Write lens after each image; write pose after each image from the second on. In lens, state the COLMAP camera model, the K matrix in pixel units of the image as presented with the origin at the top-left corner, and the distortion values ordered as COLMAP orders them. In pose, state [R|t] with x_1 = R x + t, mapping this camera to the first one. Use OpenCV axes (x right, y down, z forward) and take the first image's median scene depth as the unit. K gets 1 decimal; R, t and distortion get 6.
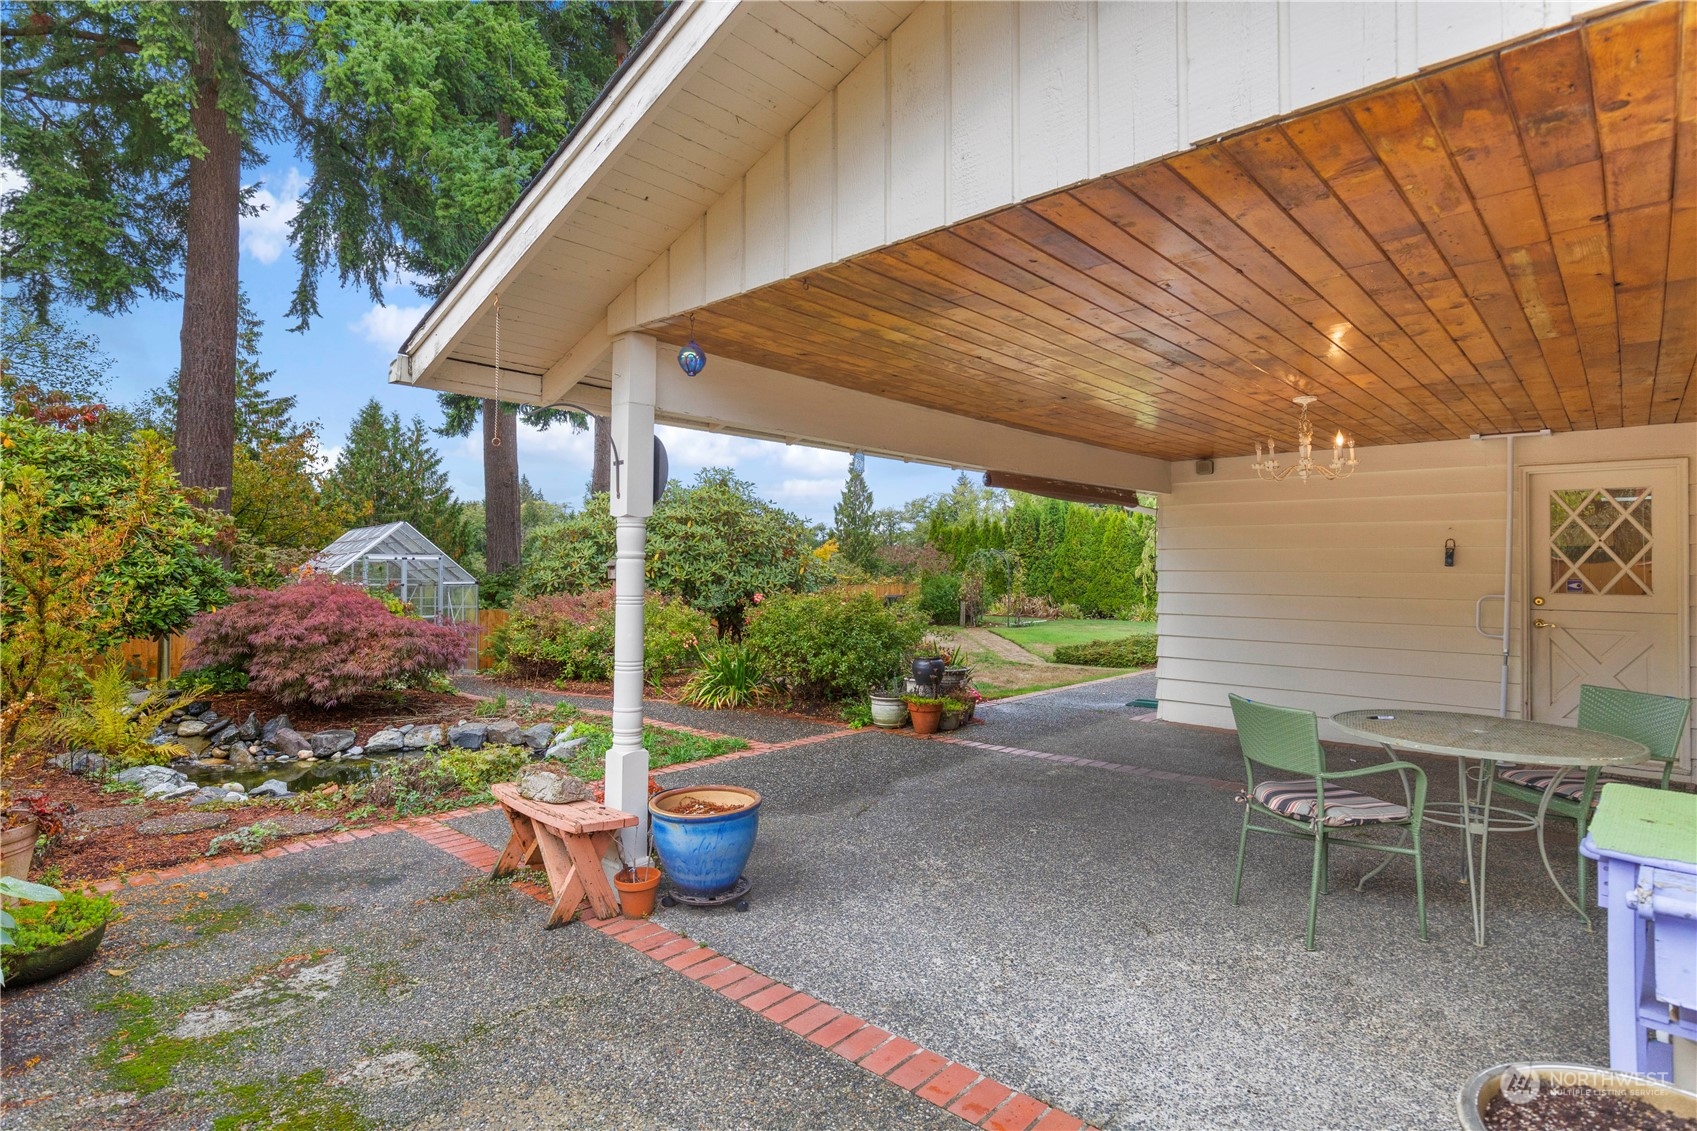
lens RADIAL K [[839.4, 0, 848.5], [0, 839.4, 565.5], [0, 0, 1]] dist [0.001419, 0.000081]
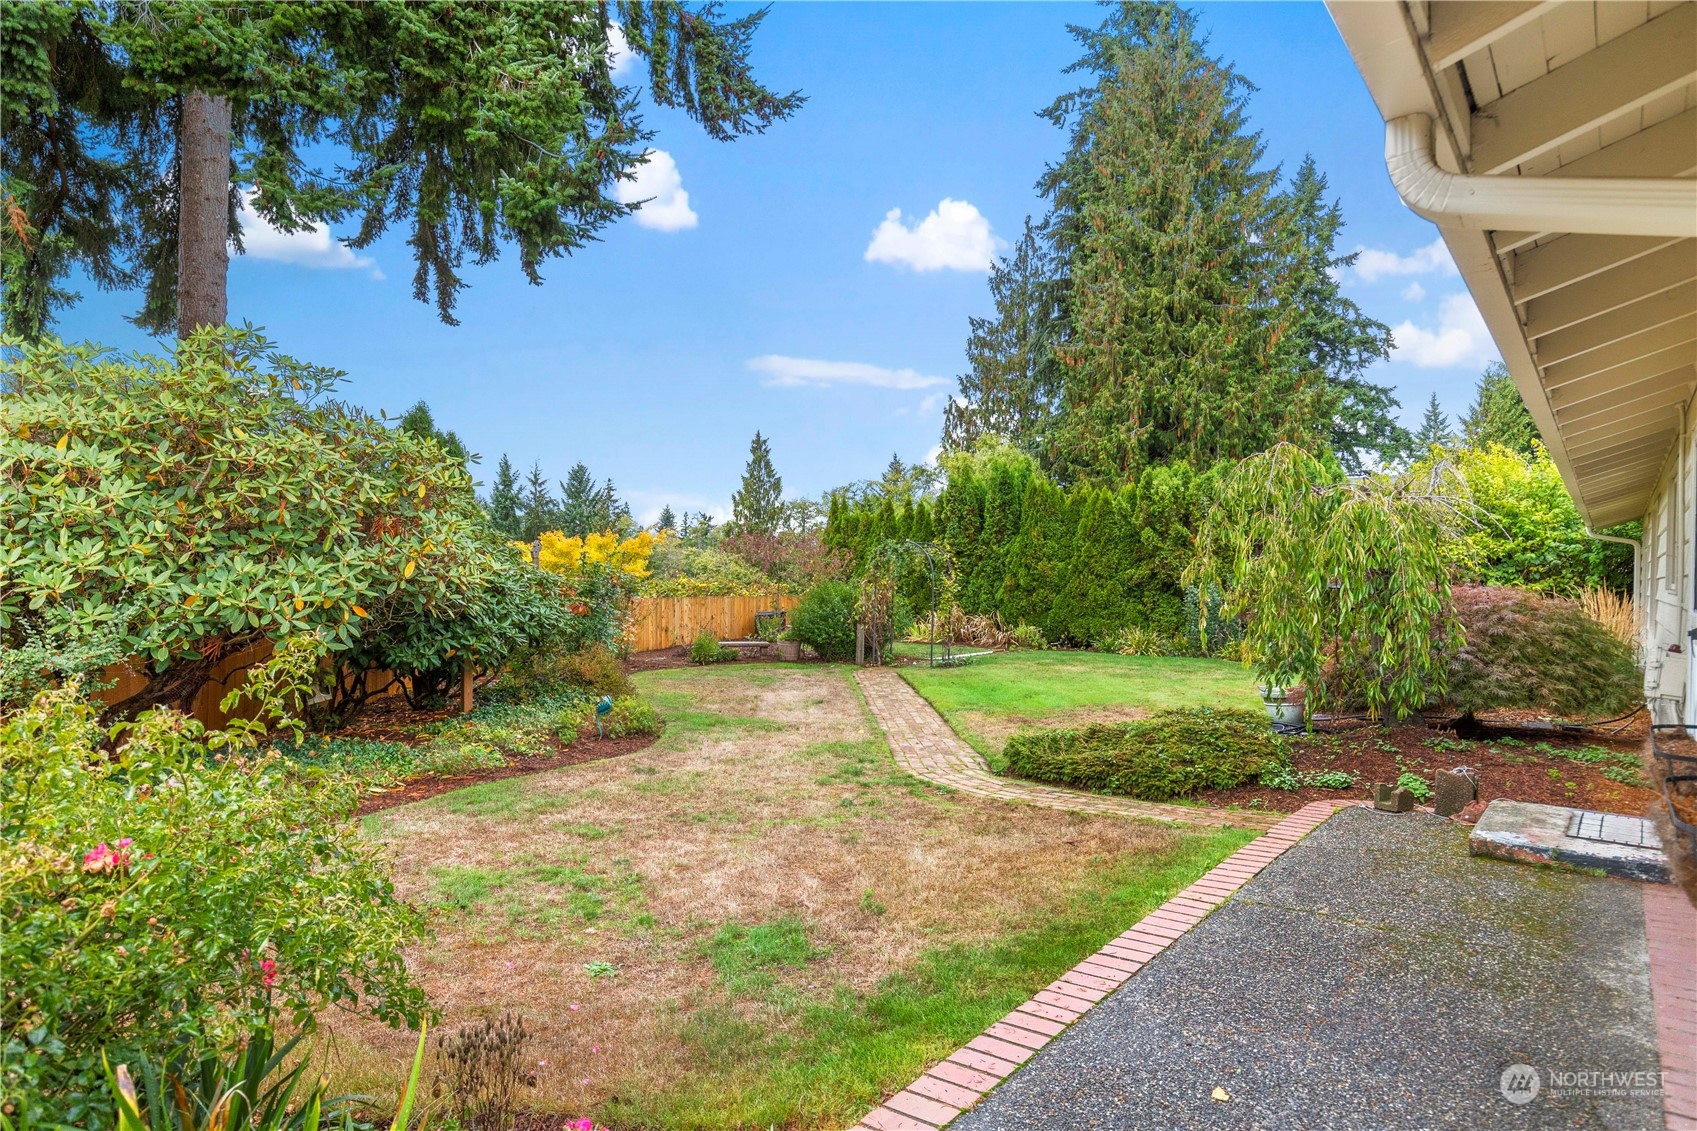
lens RADIAL K [[955.2, 0, 850.6], [0, 955.2, 596.4], [0, 0, 1]] dist [0.027450, 0.001326]
pose [[0.996698, 0.003467, 0.081128, 0.068095], [-0.005635, 0.999633, 0.026505, 0.003261], [-0.081006, -0.026875, 0.996351, 0.281379]]
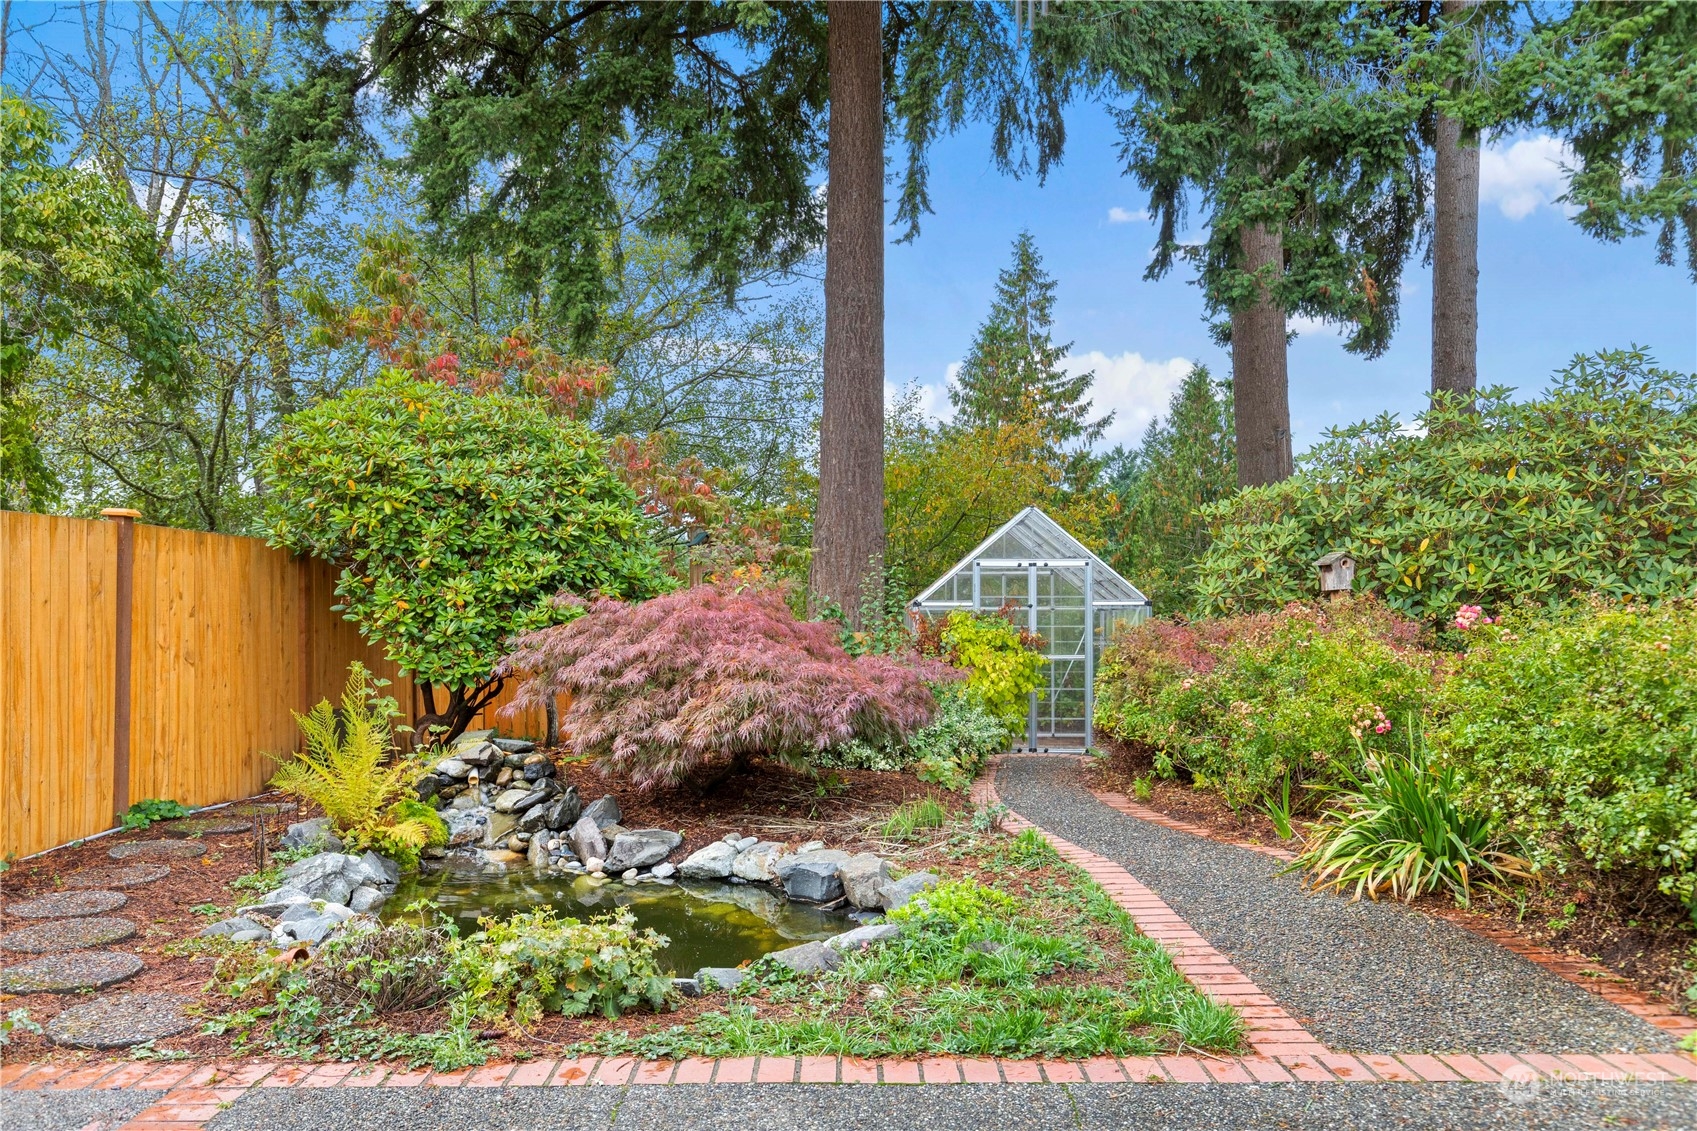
lens RADIAL K [[1229.3, 0, 846.1], [0, 1229.3, 623.5], [0, 0, 1]] dist [-0.002462, 0.000996]
pose [[0.676136, 0.007309, -0.736740, 0.033647], [0.009969, 0.999769, 0.019067, 0.009263], [0.736709, -0.020236, 0.675907, 0.140111]]
